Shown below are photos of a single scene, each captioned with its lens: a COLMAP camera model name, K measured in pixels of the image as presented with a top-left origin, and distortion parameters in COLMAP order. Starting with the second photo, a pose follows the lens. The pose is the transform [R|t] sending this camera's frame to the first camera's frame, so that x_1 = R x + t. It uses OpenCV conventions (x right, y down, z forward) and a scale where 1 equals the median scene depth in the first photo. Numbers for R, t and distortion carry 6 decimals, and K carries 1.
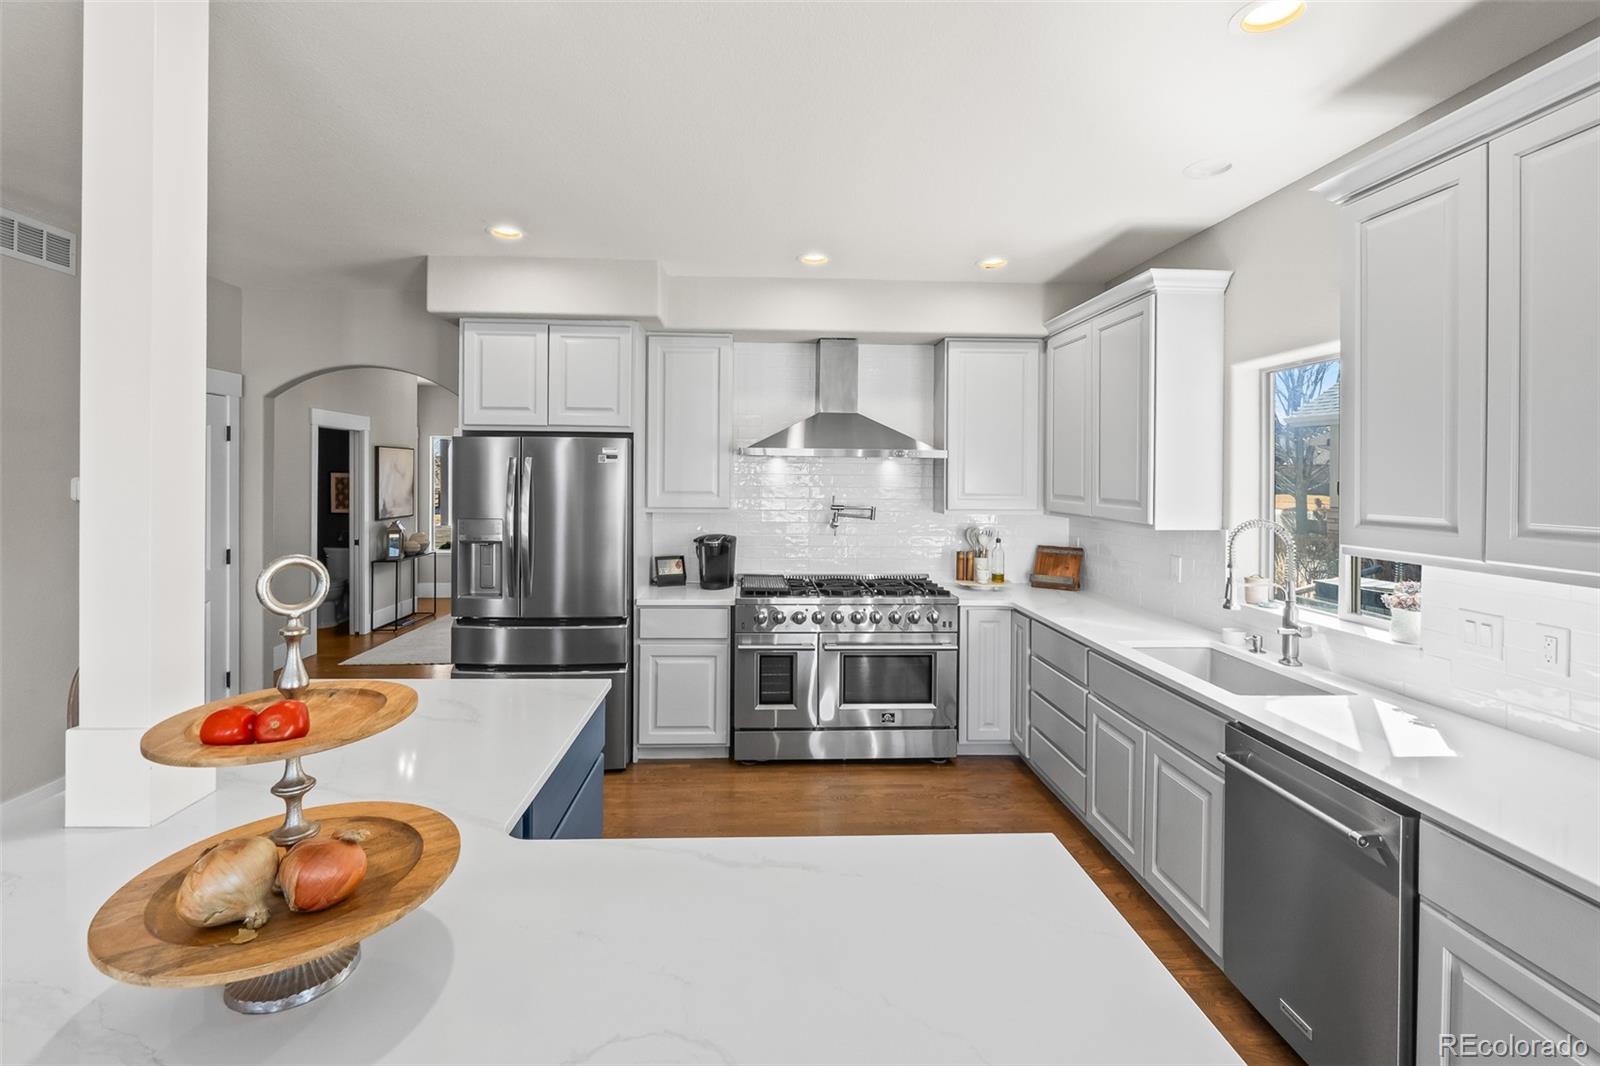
lens RADIAL K [[709.9, 0, 792.8], [0, 709.9, 477.2], [0, 0, 1]] dist [-0.000772, -0.000112]
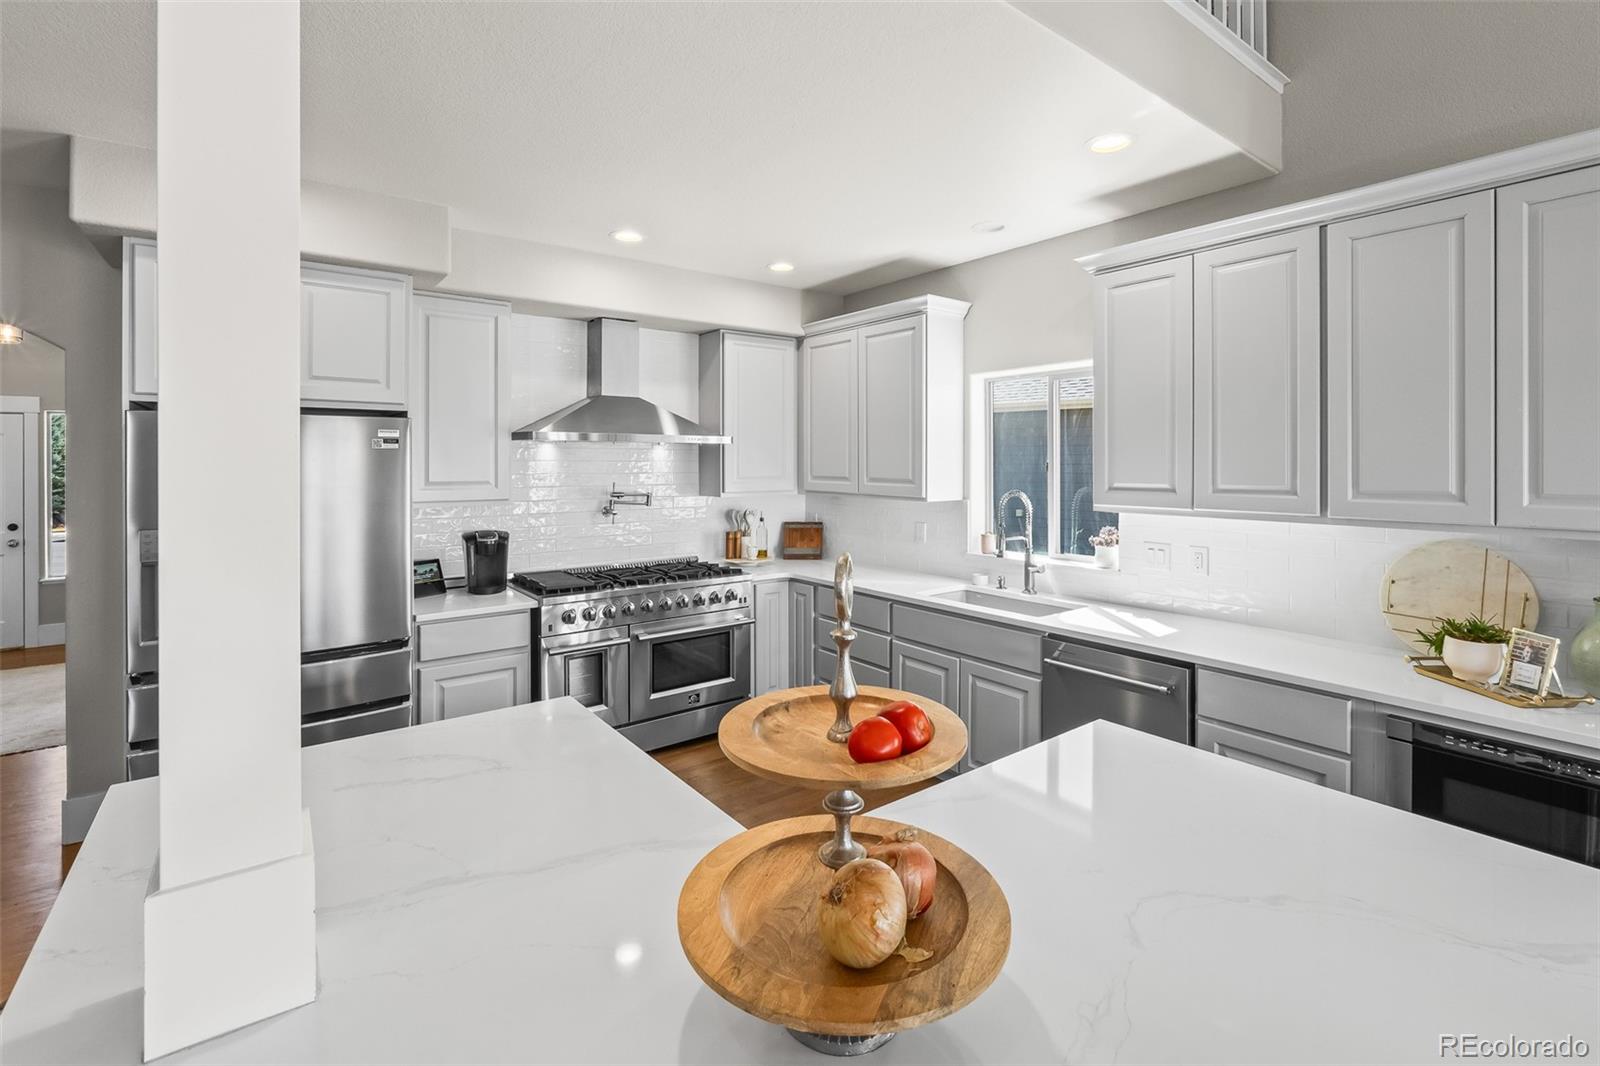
lens RADIAL K [[713.6, 0, 802.9], [0, 713.6, 461.9], [0, 0, 1]] dist [-0.001376, -0.000188]
pose [[0.825058, -0.010420, 0.564952, -0.310376], [0.010433, 0.999940, 0.003207, -0.002426], [-0.564952, 0.003248, 0.825118, 0.065332]]
